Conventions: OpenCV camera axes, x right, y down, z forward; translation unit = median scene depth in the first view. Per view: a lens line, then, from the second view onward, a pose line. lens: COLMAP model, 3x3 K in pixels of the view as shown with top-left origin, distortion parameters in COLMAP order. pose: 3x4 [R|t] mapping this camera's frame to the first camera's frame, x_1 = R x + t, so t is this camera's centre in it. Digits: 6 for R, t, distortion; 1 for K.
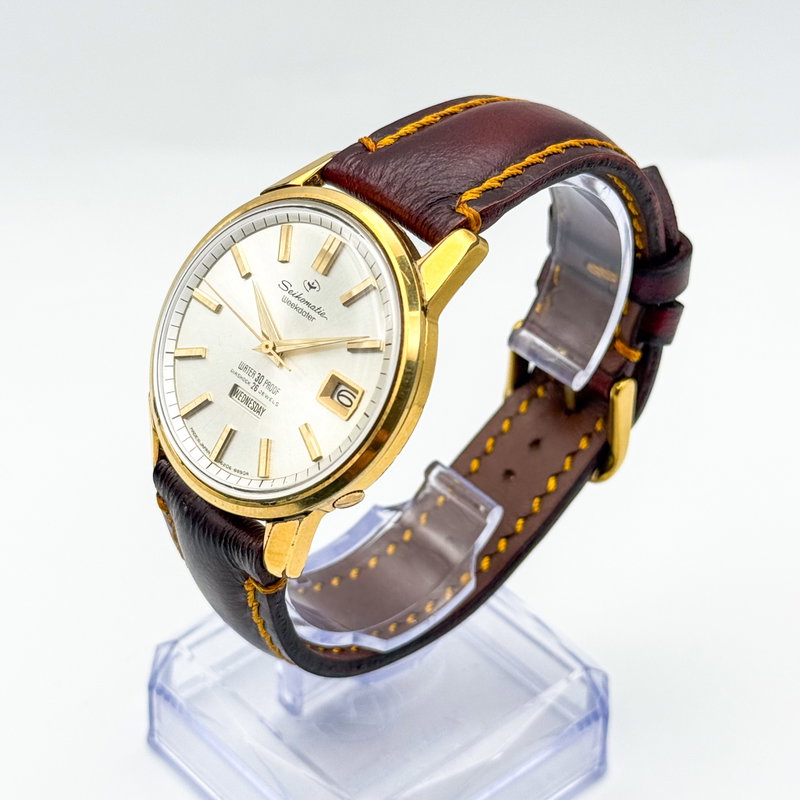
lens RADIAL K [[1947.2, 0, 401.8], [0, 1947.2, 401.8], [0, 0, 1]] dist [0.028938, -0.050769]
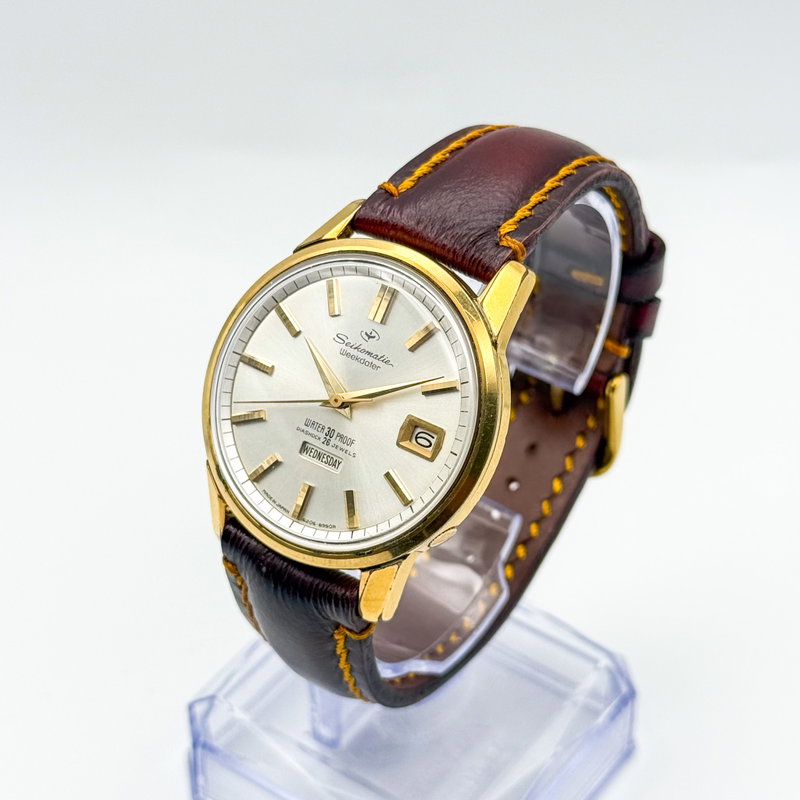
lens RADIAL K [[1947.2, 0, 401.8], [0, 1947.2, 401.8], [0, 0, 1]] dist [0.028938, -0.050769]
pose [[0.975532, -0.145956, 0.164419, -0.195936], [0.143536, 0.989288, 0.026570, -0.048157], [-0.166536, -0.002320, 0.986033, -0.009581]]
